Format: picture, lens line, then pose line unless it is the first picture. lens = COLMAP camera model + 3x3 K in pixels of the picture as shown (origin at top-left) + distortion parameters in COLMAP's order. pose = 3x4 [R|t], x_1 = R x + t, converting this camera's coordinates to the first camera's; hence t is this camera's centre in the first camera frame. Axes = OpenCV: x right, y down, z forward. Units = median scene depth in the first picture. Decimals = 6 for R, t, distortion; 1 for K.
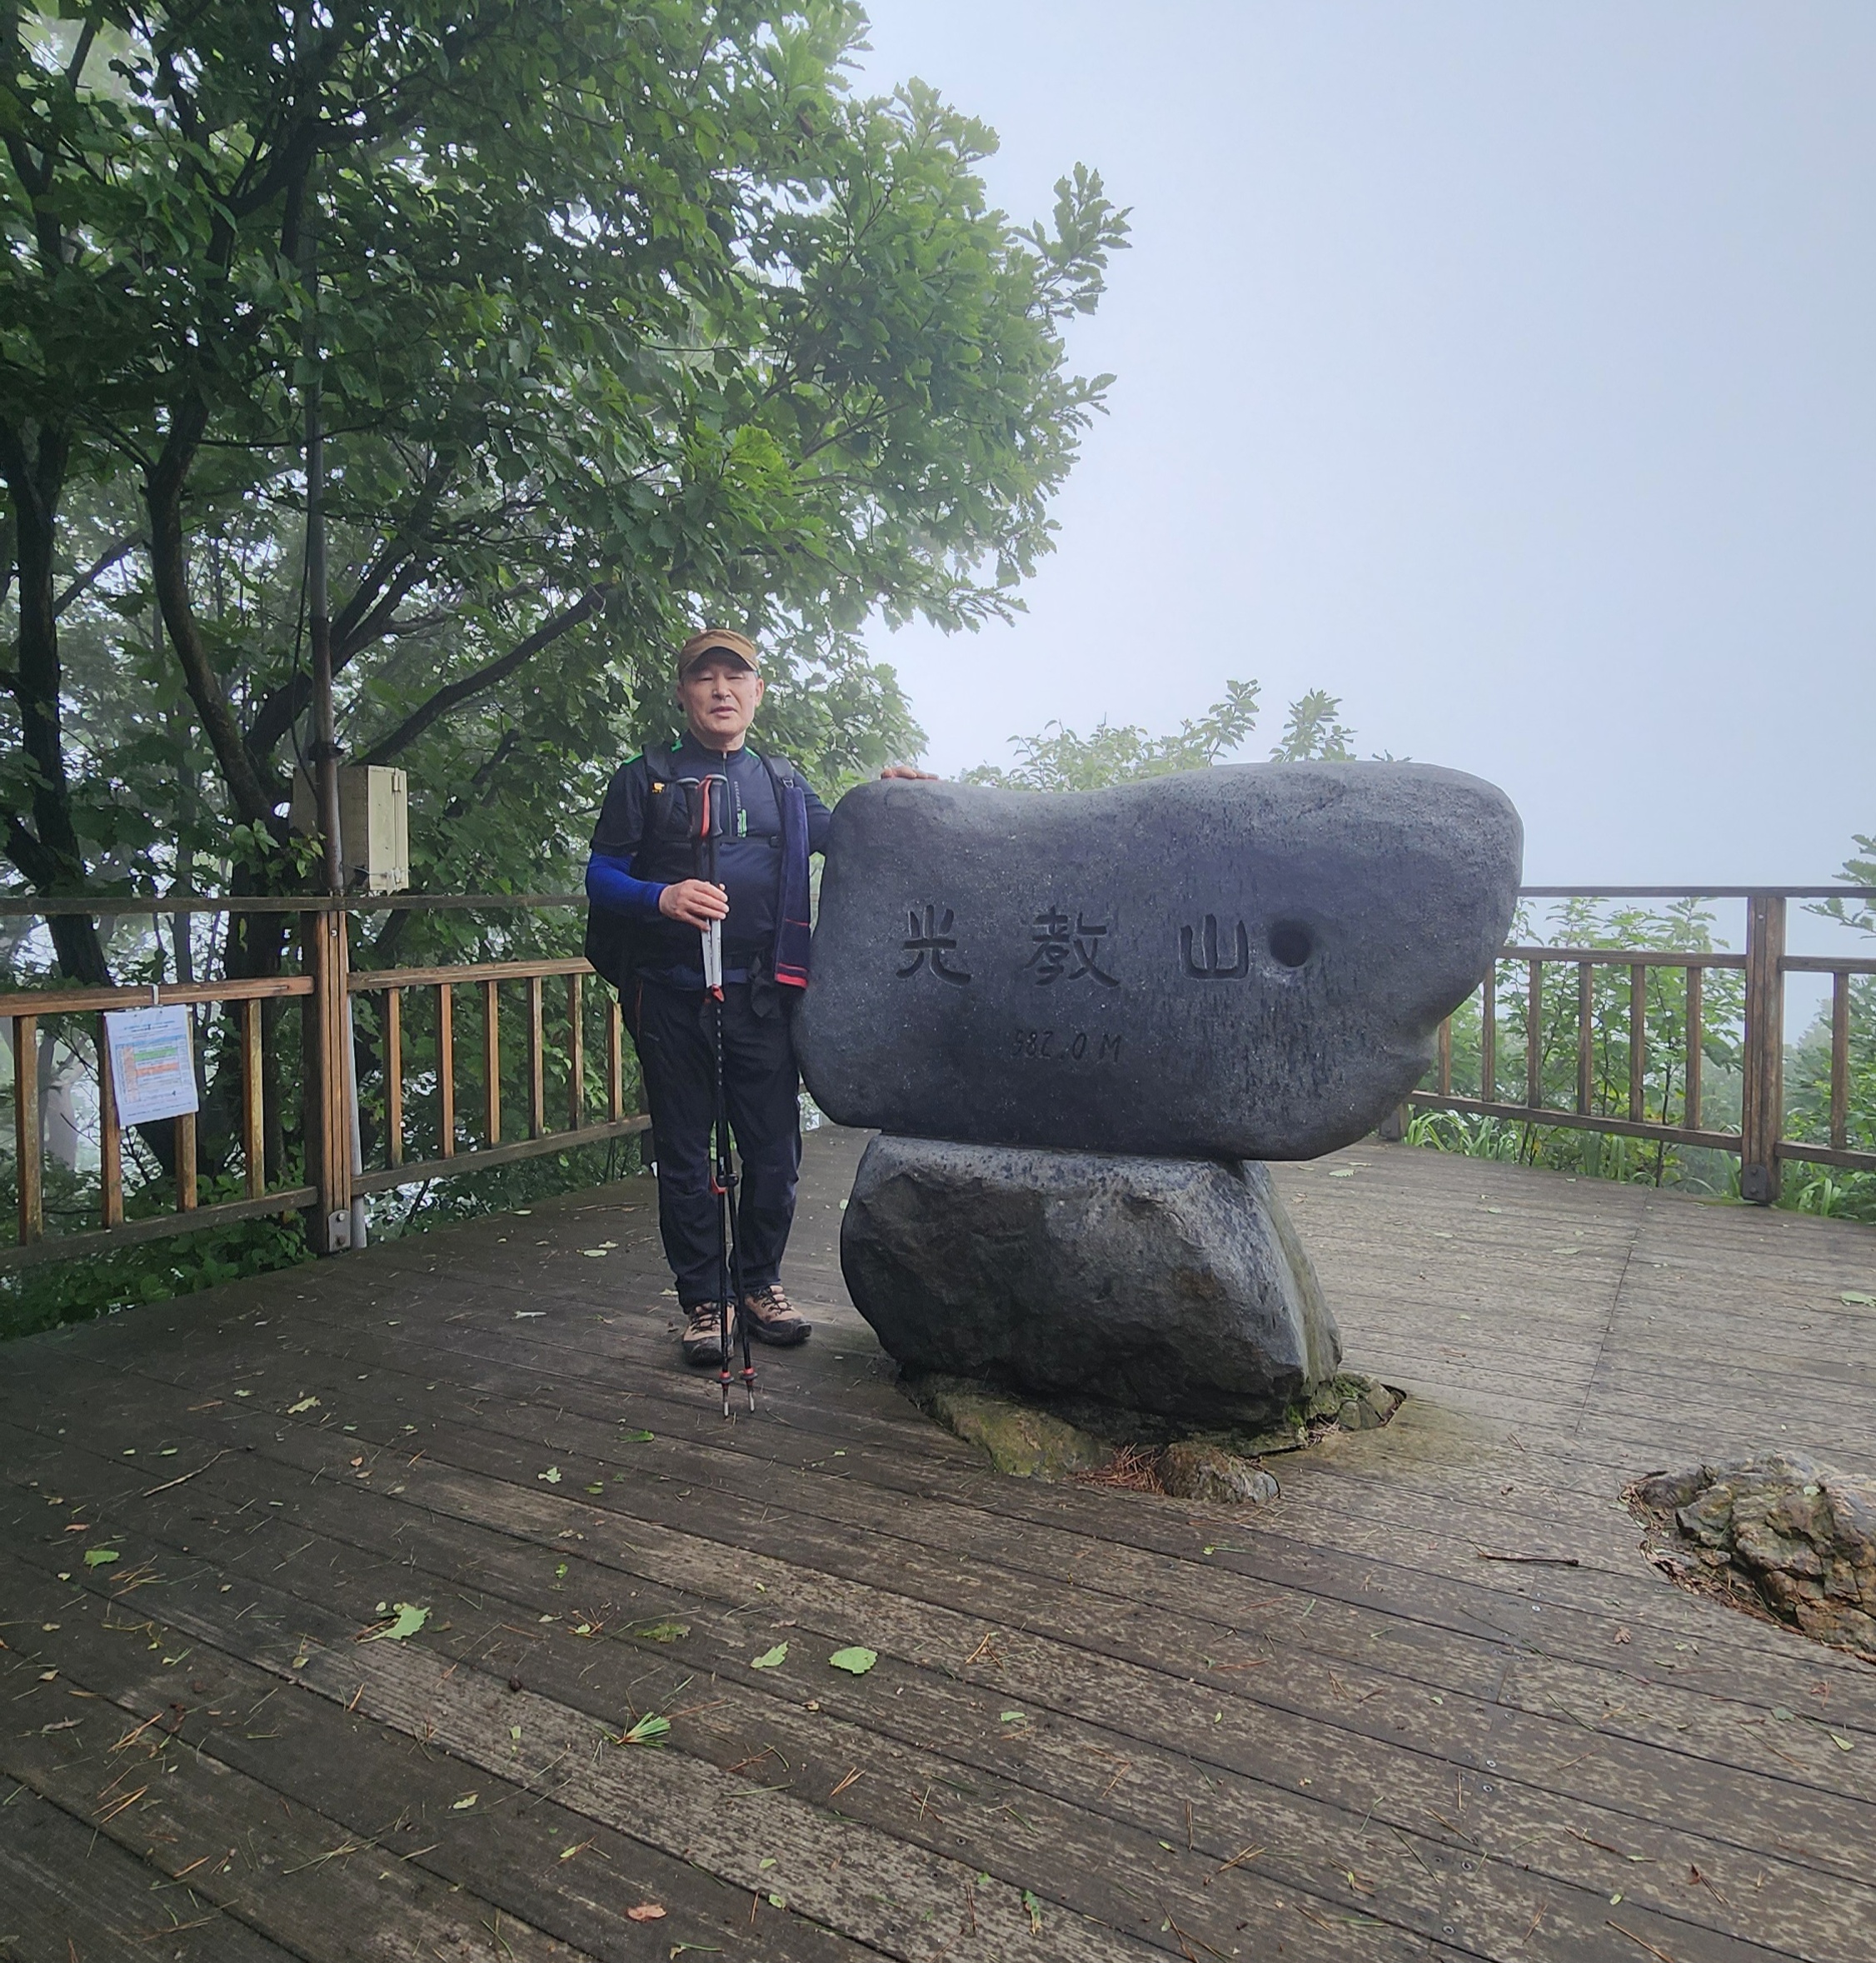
lens RADIAL K [[1367.6, 0, 961.5], [0, 1367.6, 930.9], [0, 0, 1]] dist [0.002666, -0.002118]
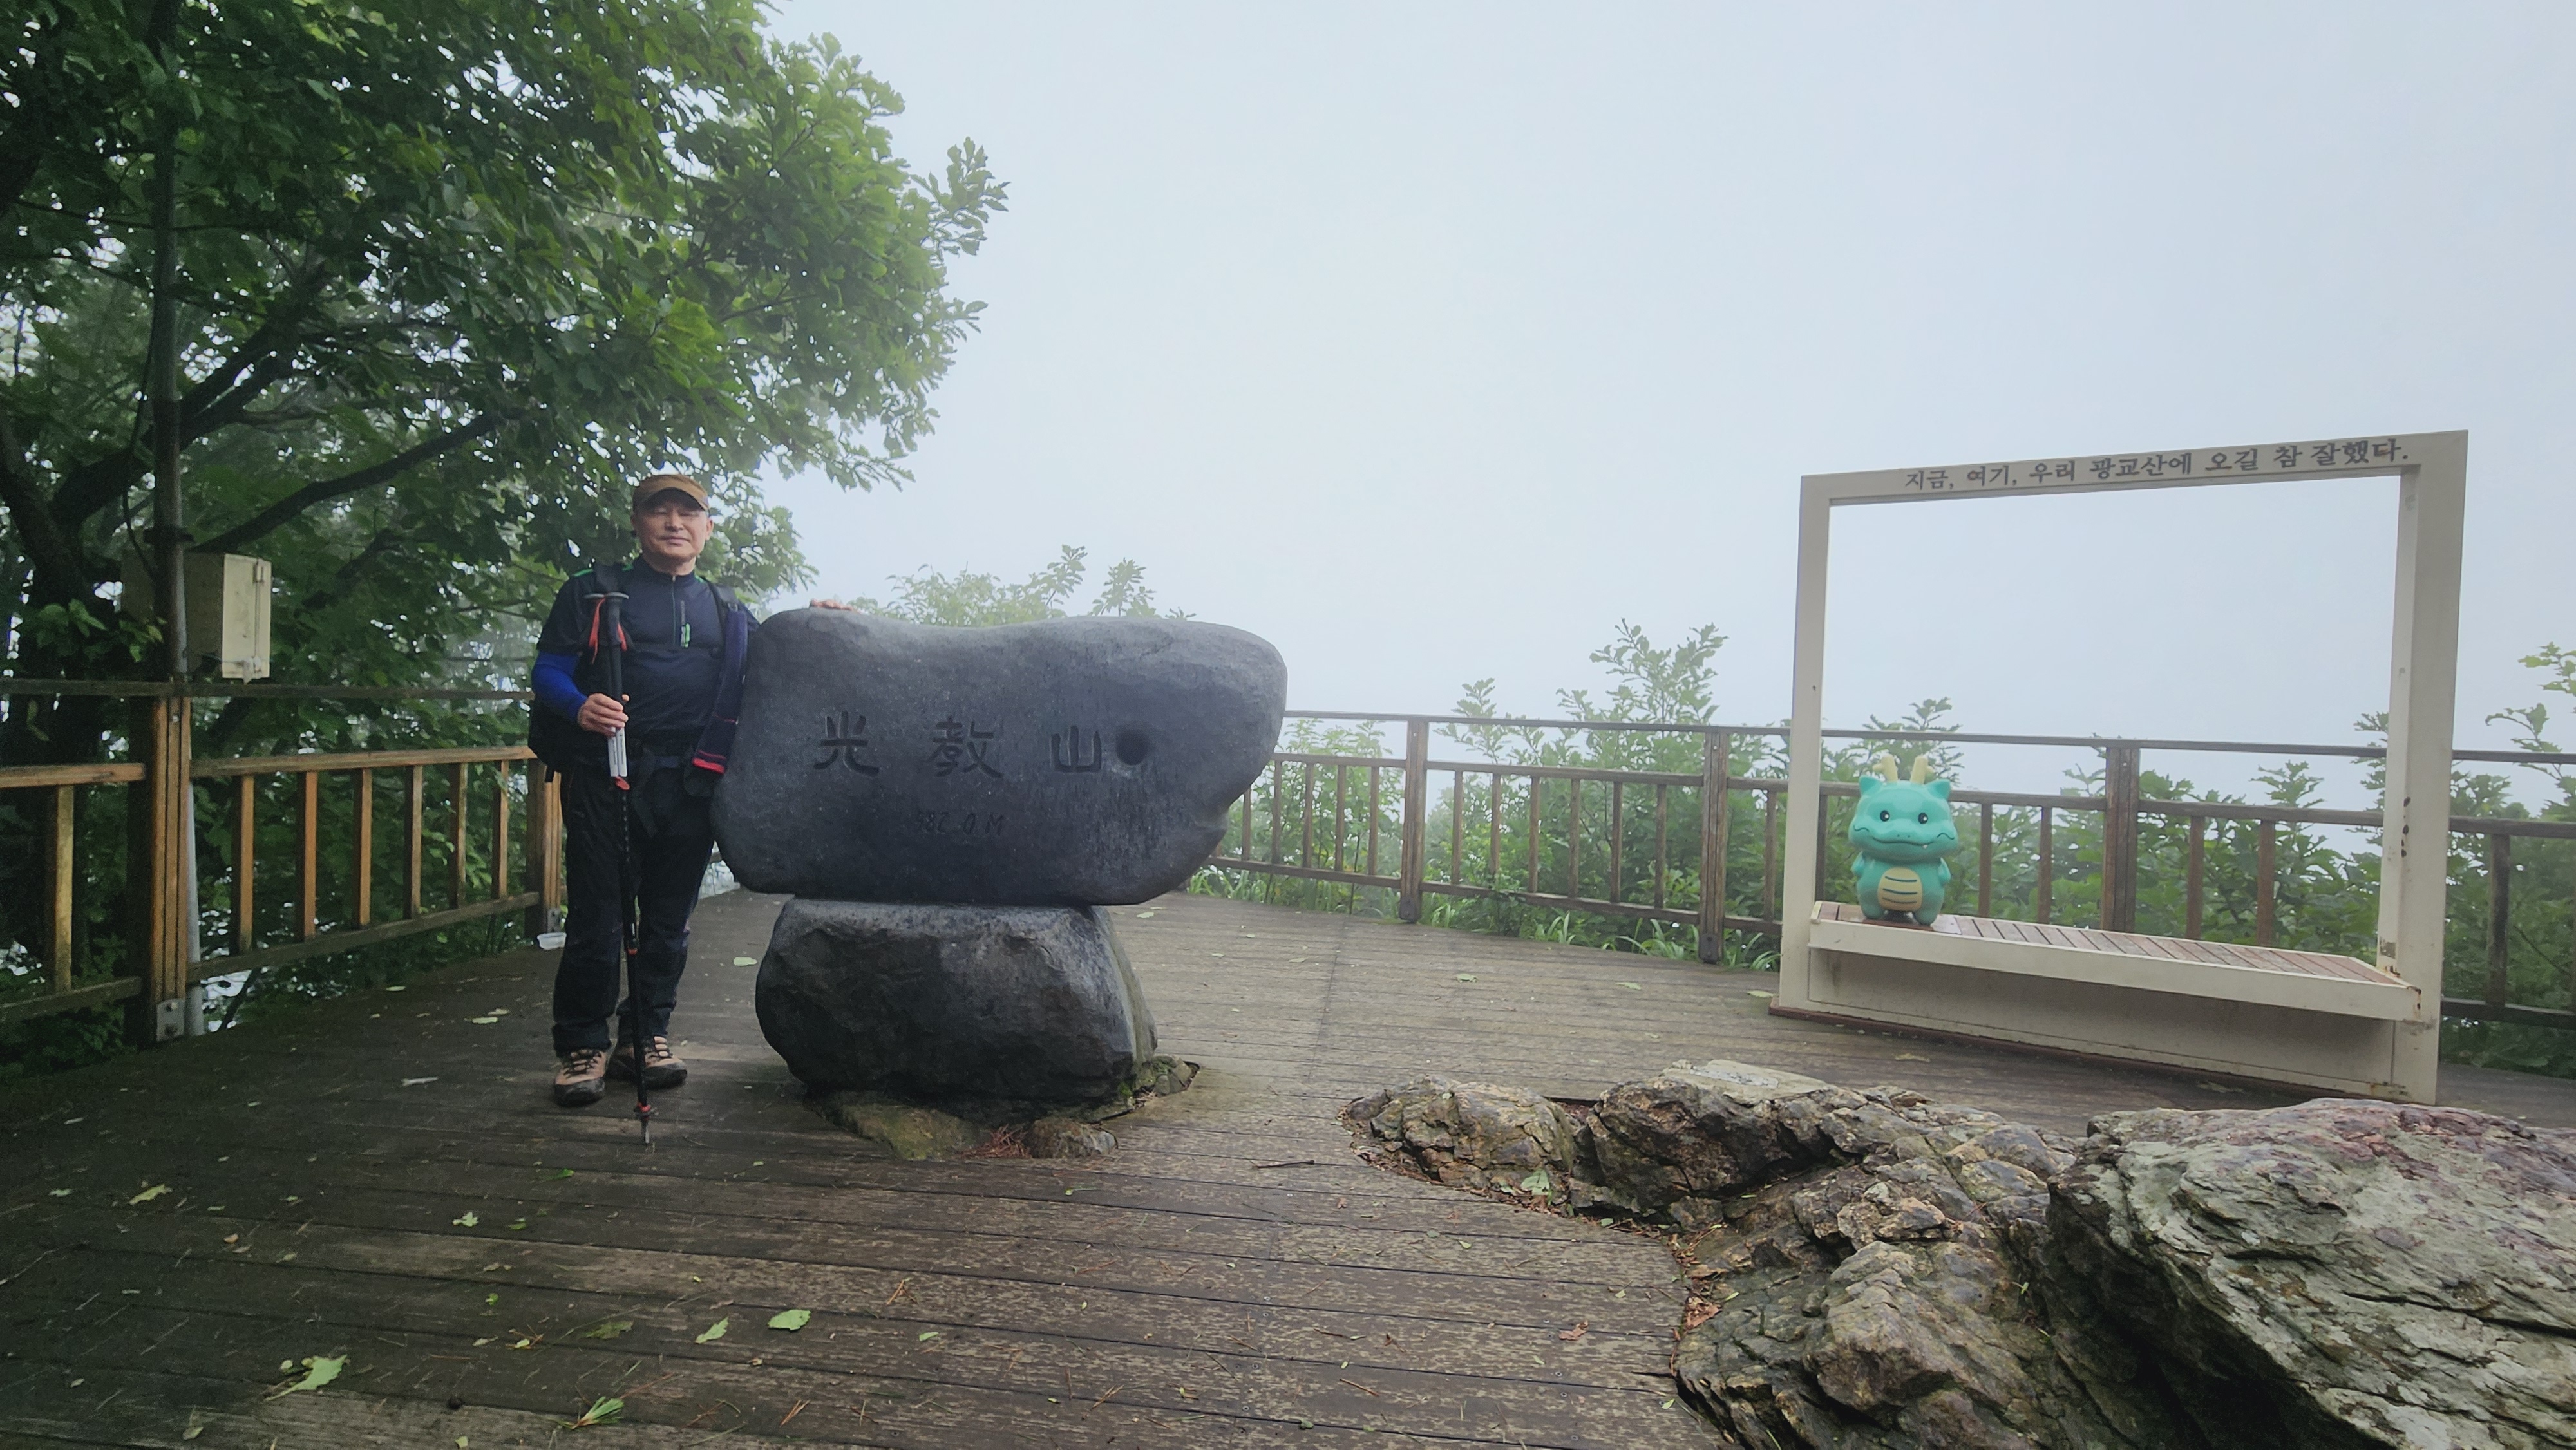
lens RADIAL K [[1058.5, 0, 1285.0], [0, 1058.5, 719.4], [0, 0, 1]] dist [0.002354, -0.000862]
pose [[0.913792, 0.028348, 0.405192, -0.048581], [-0.022452, 0.999562, -0.019298, -0.002510], [-0.405562, 0.008537, 0.914028, -0.043331]]
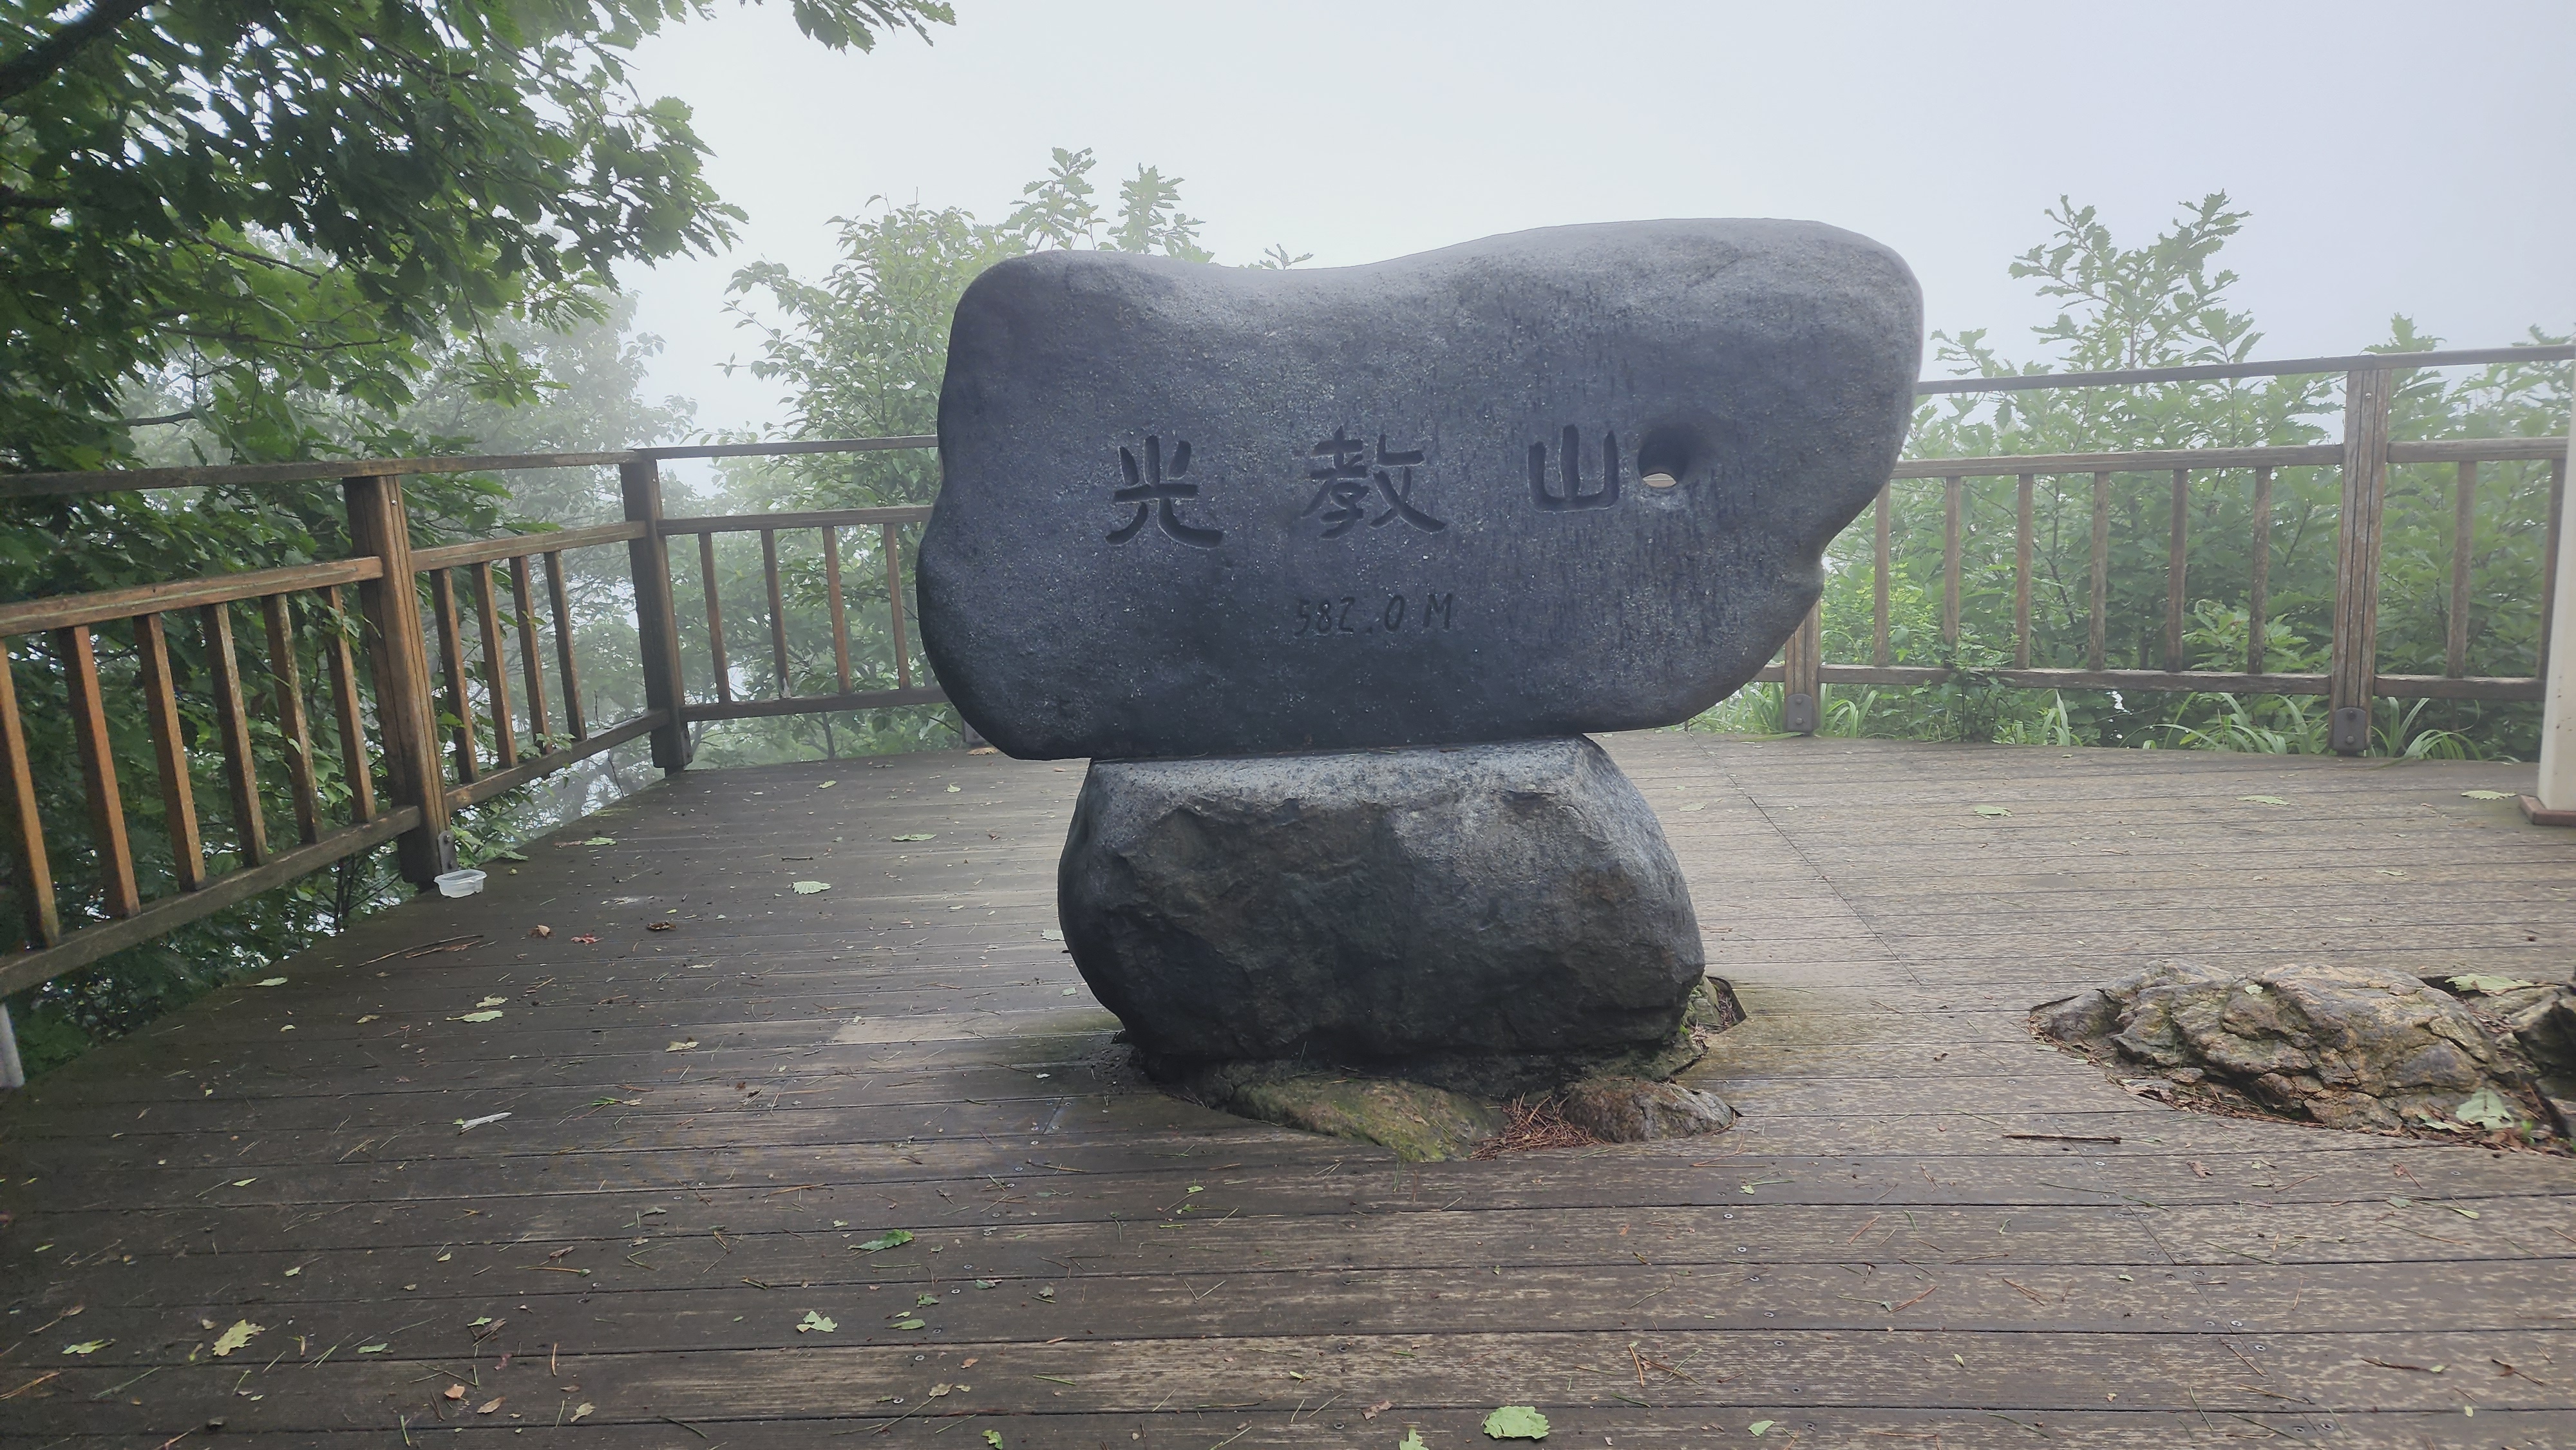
lens RADIAL K [[1710.5, 0, 1281.6], [0, 1710.5, 737.7], [0, 0, 1]] dist [0.070843, -0.040582]
pose [[0.897814, -0.118306, 0.424186, -0.366493], [0.059113, 0.986897, 0.150131, 0.006021], [-0.436390, -0.109715, 0.893044, 0.162344]]
